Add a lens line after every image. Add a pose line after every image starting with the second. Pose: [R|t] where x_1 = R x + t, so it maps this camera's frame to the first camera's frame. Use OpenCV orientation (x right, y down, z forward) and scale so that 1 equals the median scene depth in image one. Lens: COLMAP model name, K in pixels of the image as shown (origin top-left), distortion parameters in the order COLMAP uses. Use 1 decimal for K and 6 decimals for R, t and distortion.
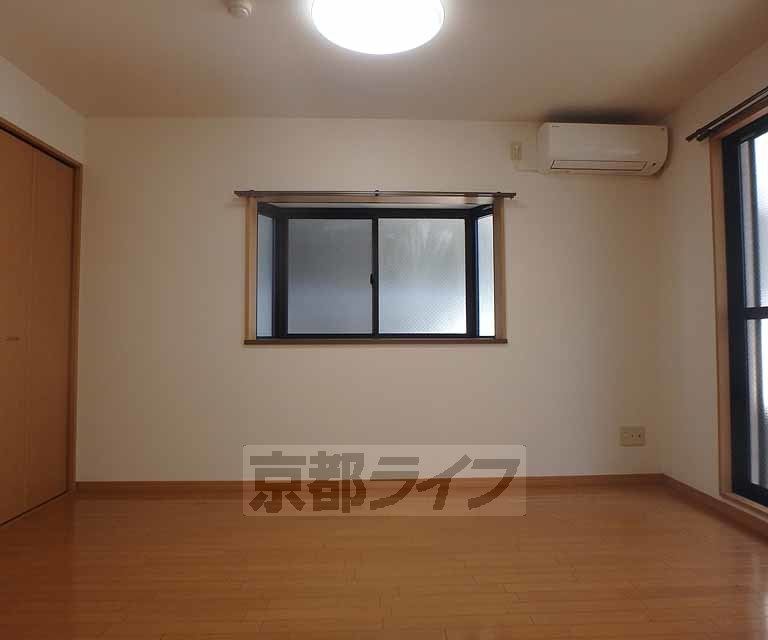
lens RADIAL K [[575.1, 0, 384.0], [0, 575.1, 320.0], [0, 0, 1]] dist [0.001394, 0.000956]
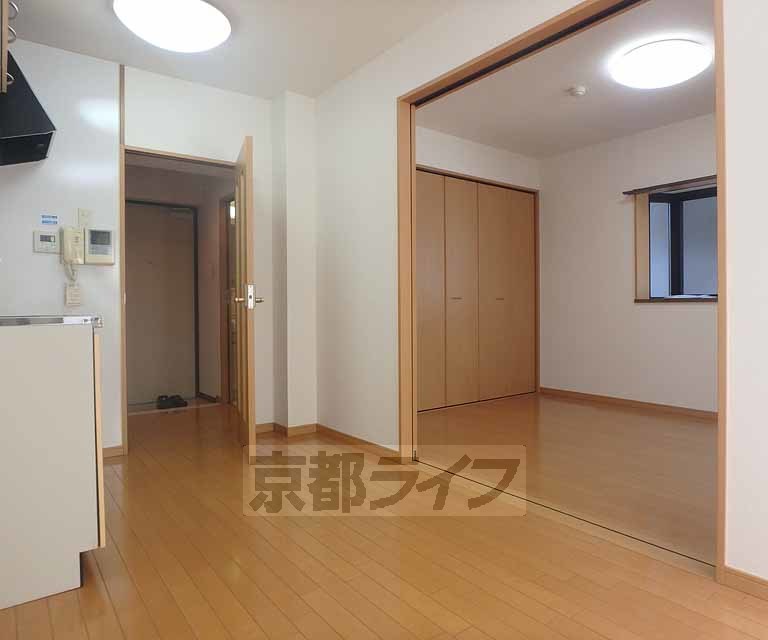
lens RADIAL K [[529.2, 0, 384.0], [0, 529.2, 320.0], [0, 0, 1]] dist [-0.003184, -0.001361]
pose [[0.570753, 0.022803, -0.820805, 0.444511], [0.032914, 0.998176, 0.050617, 0.000504], [0.820462, -0.055906, 0.568962, -0.208735]]
